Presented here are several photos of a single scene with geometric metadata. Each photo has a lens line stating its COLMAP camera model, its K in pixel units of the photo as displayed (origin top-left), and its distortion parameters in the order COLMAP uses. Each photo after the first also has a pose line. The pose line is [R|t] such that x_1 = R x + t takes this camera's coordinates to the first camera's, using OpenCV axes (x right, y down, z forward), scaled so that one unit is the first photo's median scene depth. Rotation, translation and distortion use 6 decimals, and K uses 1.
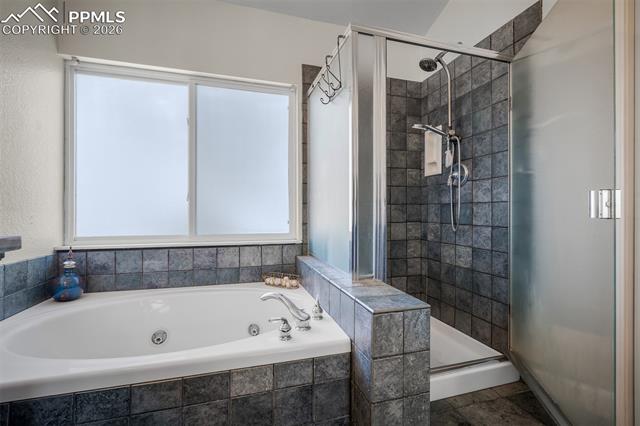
lens RADIAL K [[284.4, 0, 324.4], [0, 284.4, 208.2], [0, 0, 1]] dist [-0.003958, 0.000904]
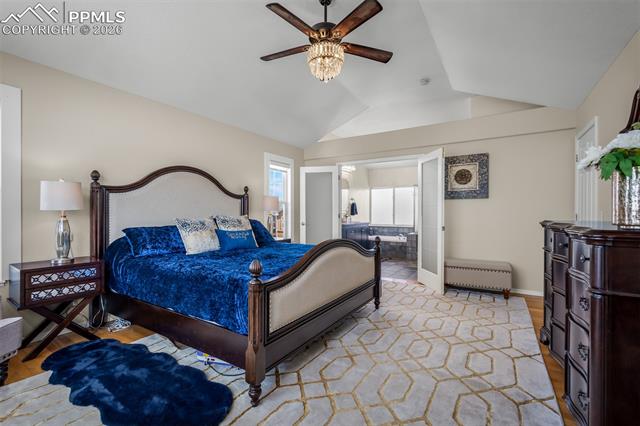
lens RADIAL K [[284.4, 0, 321.1], [0, 284.4, 211.2], [0, 0, 1]] dist [-0.003958, 0.000904]
pose [[0.664337, 0.005725, -0.747411, 2.347371], [0.000765, 0.999965, 0.008339, -0.163020], [0.747433, -0.006112, 0.664309, -3.093622]]
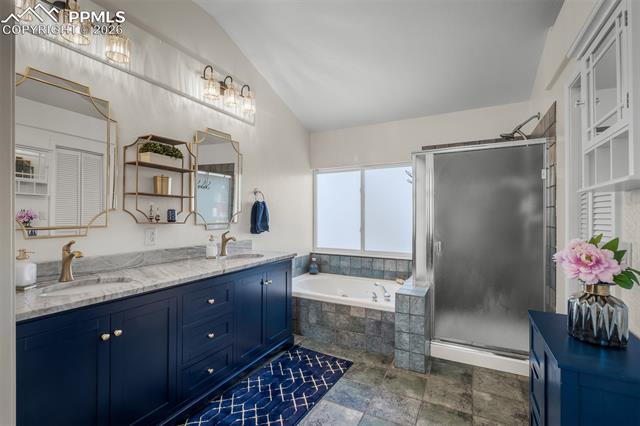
lens RADIAL K [[284.4, 0, 319.6], [0, 284.4, 213.9], [0, 0, 1]] dist [-0.003958, 0.000904]
pose [[0.715011, -0.007760, -0.699070, 0.788961], [0.004798, 0.999969, -0.006193, -0.165179], [0.699096, 0.001074, 0.715027, -0.662539]]
